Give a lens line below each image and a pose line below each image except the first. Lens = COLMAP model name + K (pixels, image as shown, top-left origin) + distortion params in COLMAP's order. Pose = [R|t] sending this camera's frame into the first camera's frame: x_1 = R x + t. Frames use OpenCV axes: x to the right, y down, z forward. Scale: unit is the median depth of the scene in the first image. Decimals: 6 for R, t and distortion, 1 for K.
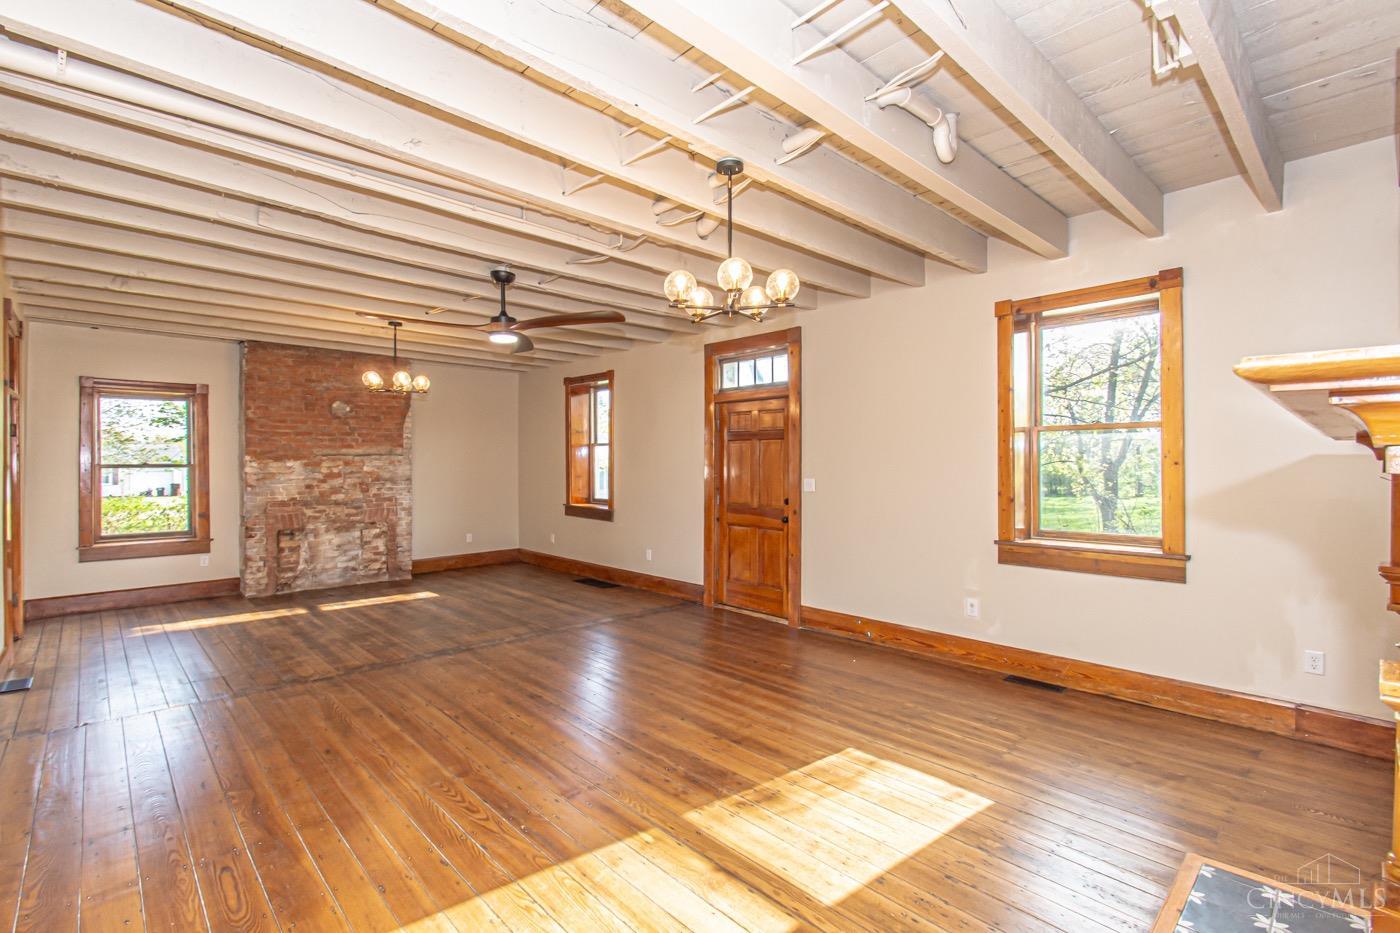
lens RADIAL K [[626.8, 0, 685.9], [0, 626.8, 462.0], [0, 0, 1]] dist [0.010967, -0.006612]
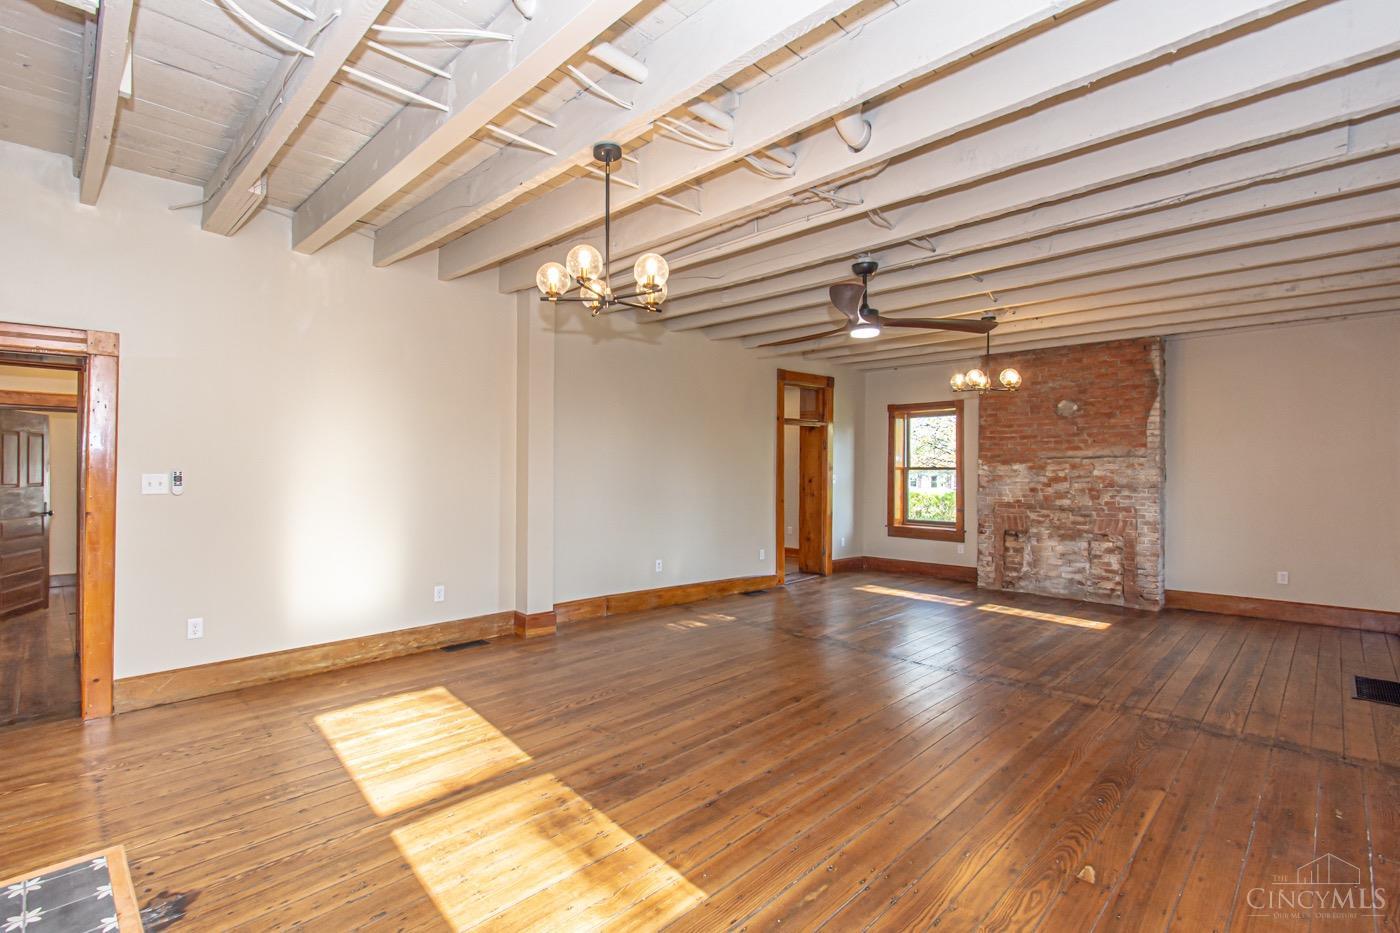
lens RADIAL K [[626.8, 0, 666.0], [0, 626.8, 464.1], [0, 0, 1]] dist [0.010967, -0.006612]
pose [[0.049152, -0.004072, -0.998783, 0.366026], [-0.002726, 0.999987, -0.004211, 0.004164], [0.998788, 0.002930, 0.049141, 0.370822]]
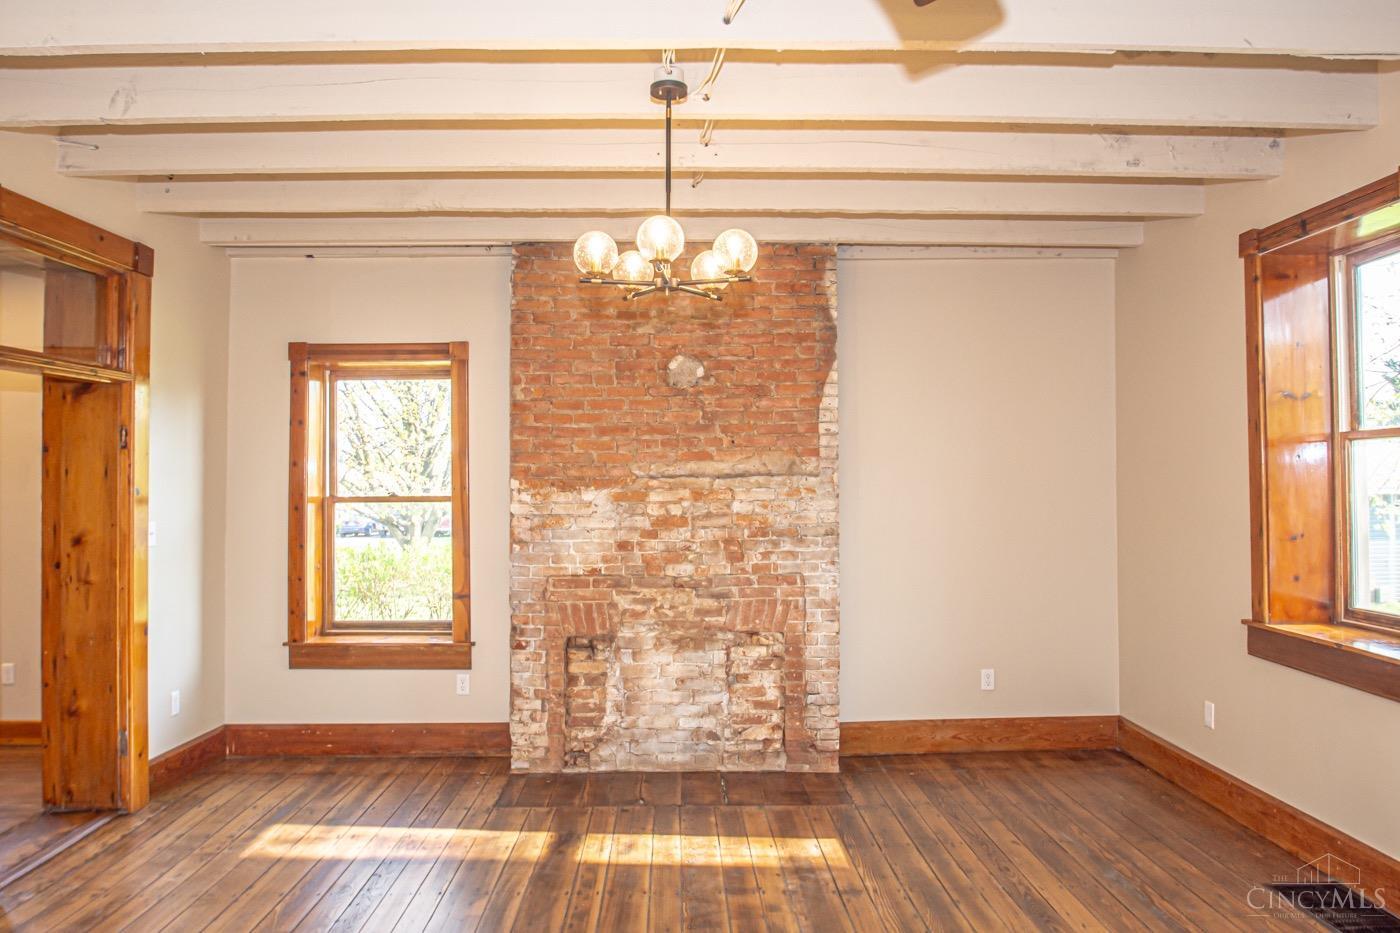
lens RADIAL K [[980.3, 0, 687.5], [0, 980.3, 475.0], [0, 0, 1]] dist [-0.057733, 0.008125]
pose [[0.748956, -0.010835, -0.662531, -0.091247], [0.003733, 0.999919, -0.012133, -0.003452], [0.662610, 0.006614, 0.748936, 0.496361]]
